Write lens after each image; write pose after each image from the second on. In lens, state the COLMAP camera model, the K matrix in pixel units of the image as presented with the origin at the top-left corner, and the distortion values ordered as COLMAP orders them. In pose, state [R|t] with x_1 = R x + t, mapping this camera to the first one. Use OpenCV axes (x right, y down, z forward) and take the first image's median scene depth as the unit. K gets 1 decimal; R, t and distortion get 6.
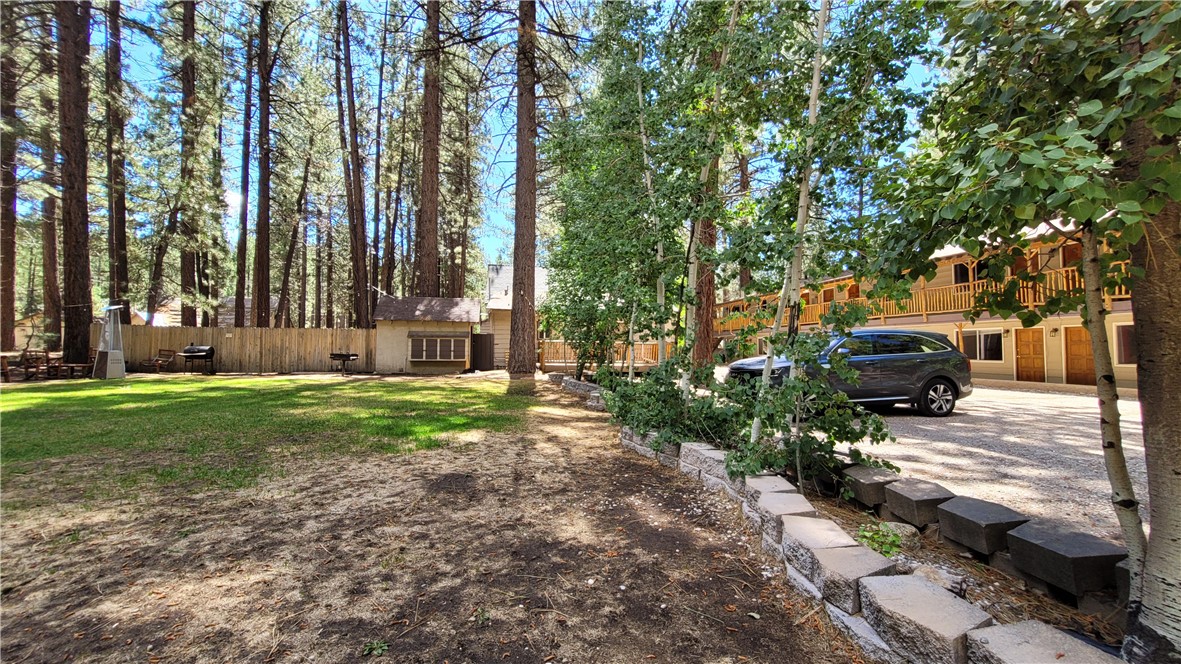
lens RADIAL K [[470.0, 0, 595.8], [0, 470.0, 328.6], [0, 0, 1]] dist [-0.000851, 0.000417]
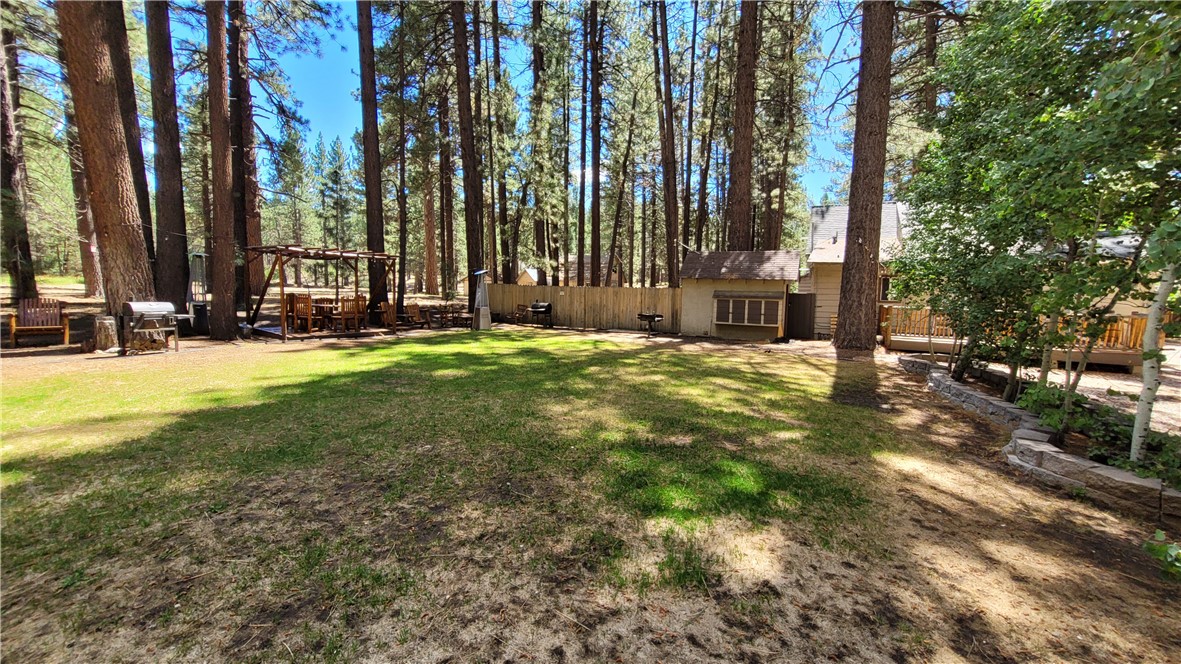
lens RADIAL K [[470.0, 0, 595.8], [0, 470.0, 328.6], [0, 0, 1]] dist [-0.000851, 0.000417]
pose [[0.797967, 0.058808, -0.599825, -0.024974], [0.006366, 0.994350, 0.105958, -0.013550], [0.602667, -0.088370, 0.793084, 0.101585]]
